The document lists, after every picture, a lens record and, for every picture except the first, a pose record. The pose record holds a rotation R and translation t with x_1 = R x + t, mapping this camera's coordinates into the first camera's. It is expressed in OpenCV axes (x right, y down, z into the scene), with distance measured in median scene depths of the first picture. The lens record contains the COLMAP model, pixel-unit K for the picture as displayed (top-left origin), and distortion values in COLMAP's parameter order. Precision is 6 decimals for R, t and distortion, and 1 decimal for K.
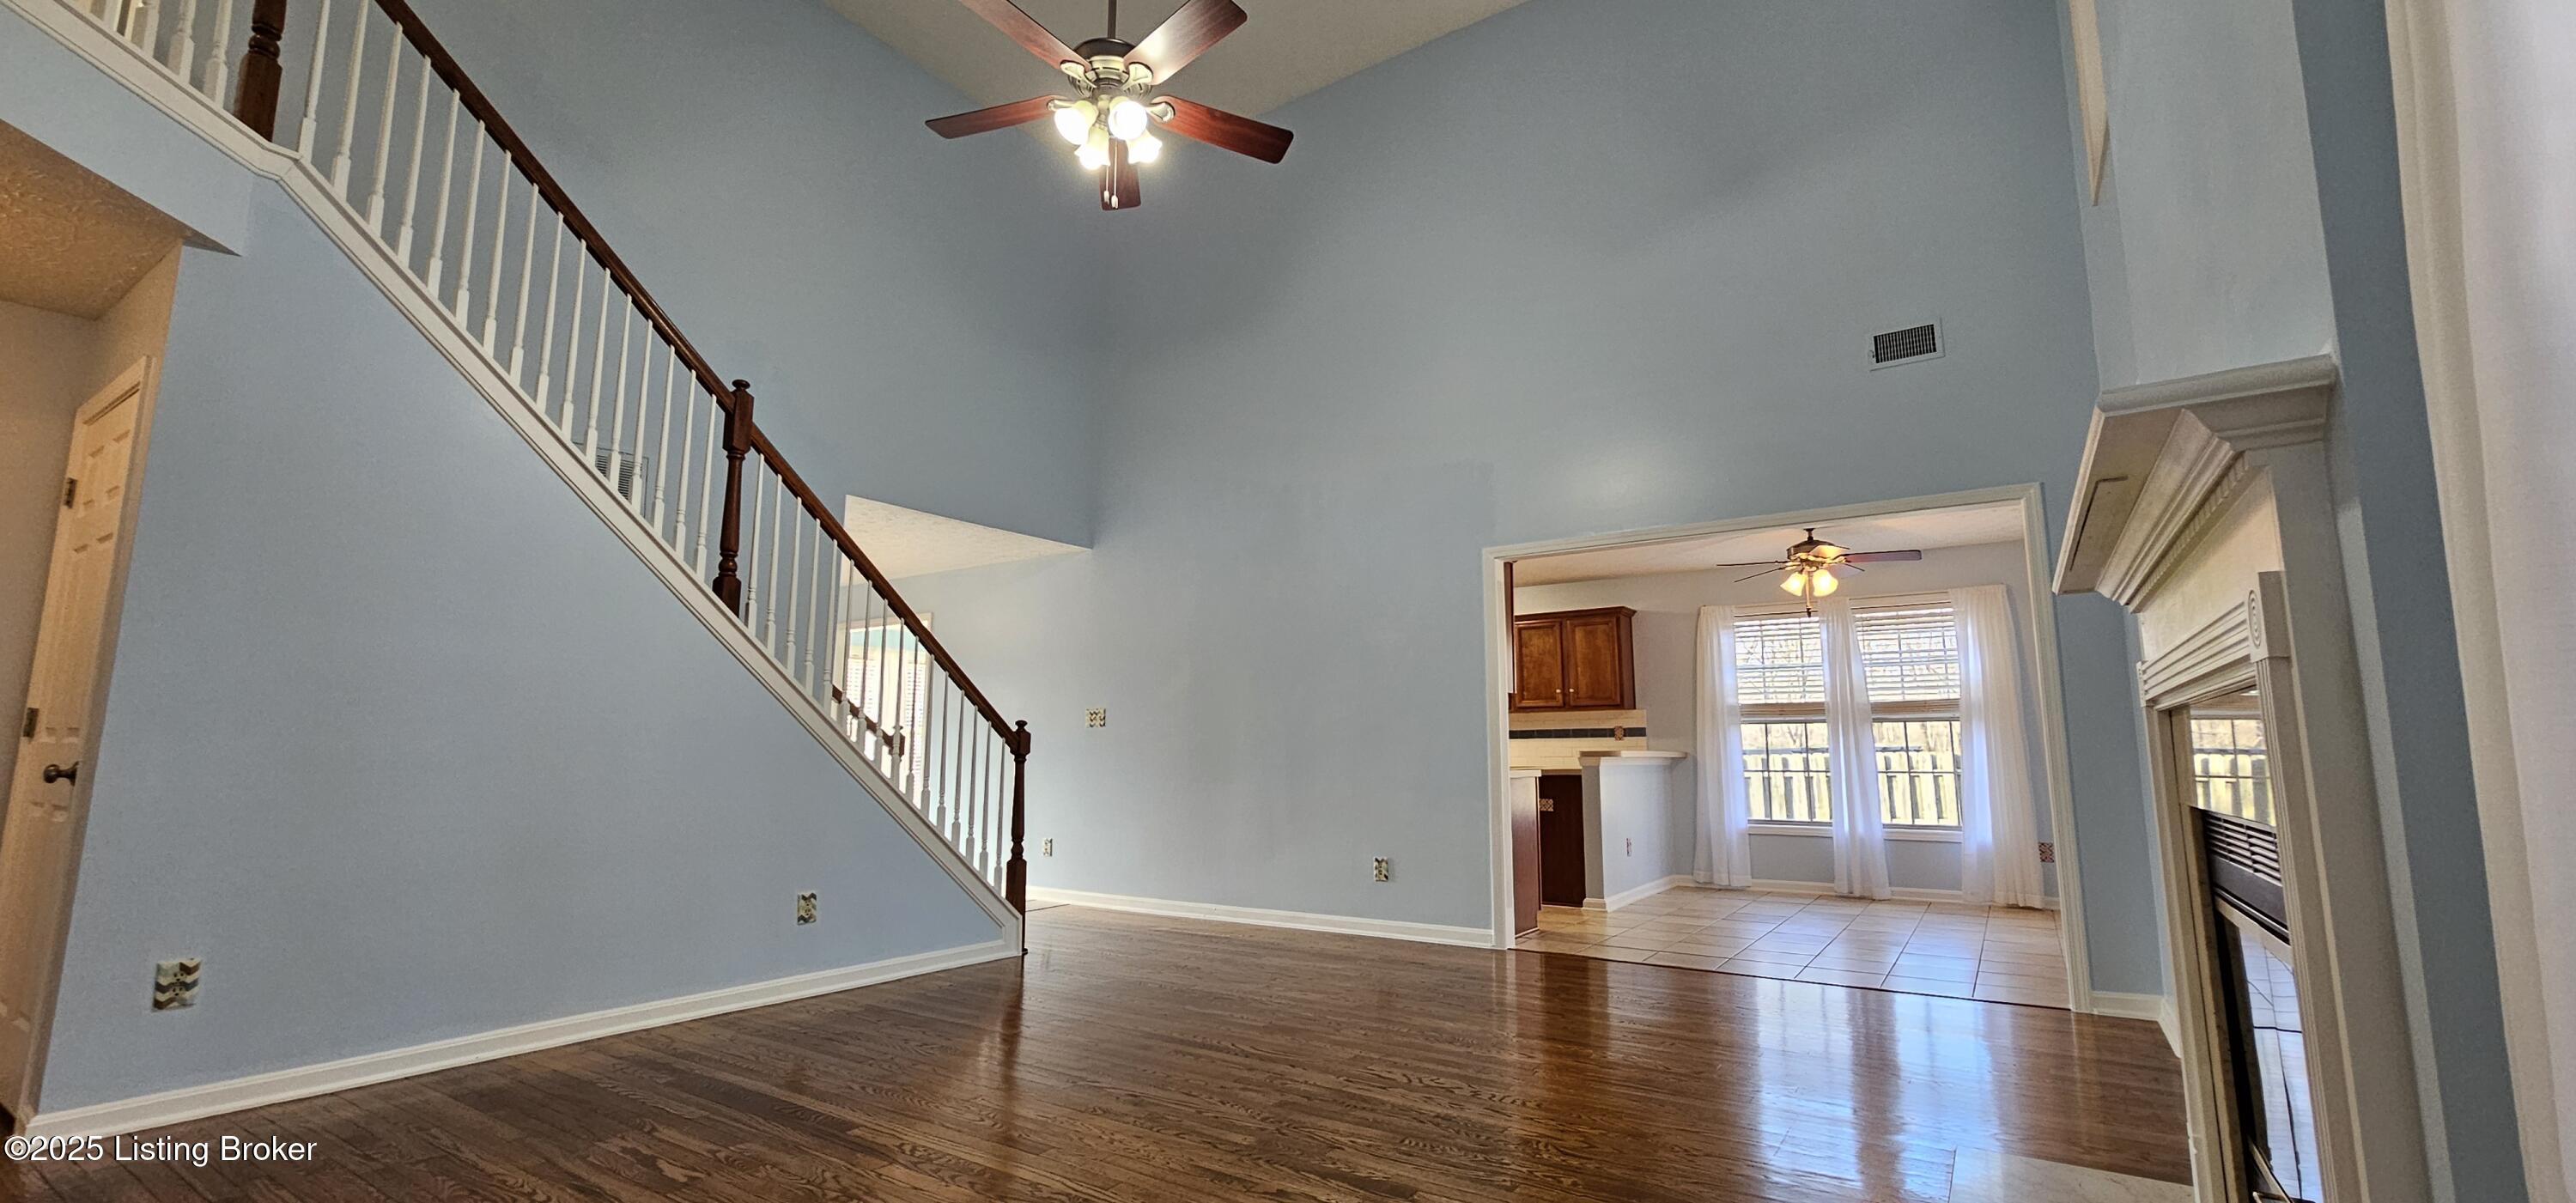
lens RADIAL K [[1054.3, 0, 1288.0], [0, 1054.3, 601.5], [0, 0, 1]] dist [0.001739, -0.000188]
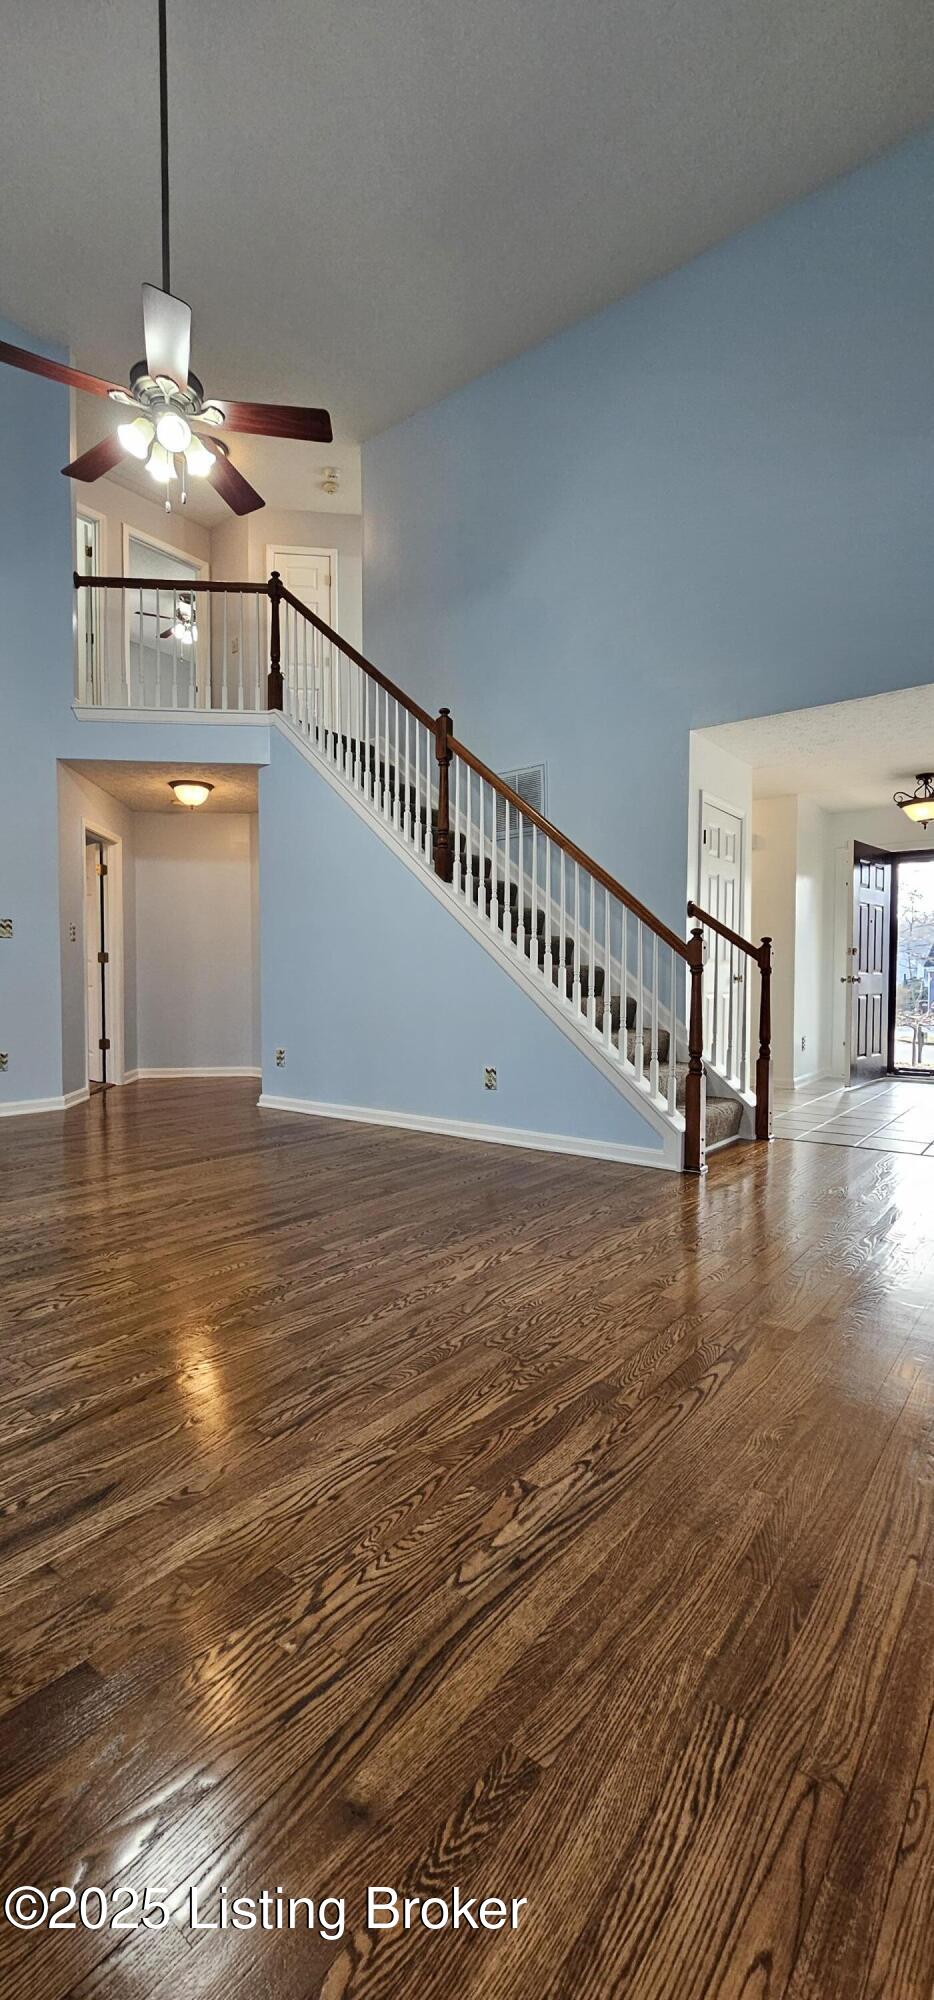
lens RADIAL K [[818.6, 0, 467.0], [0, 818.6, 1000.0], [0, 0, 1]] dist [0.001739, -0.000188]
pose [[-0.063475, 0.034081, -0.997401, 0.608792], [0.147125, 0.988816, 0.024424, 0.158634], [0.987079, -0.145193, -0.067780, 1.057887]]
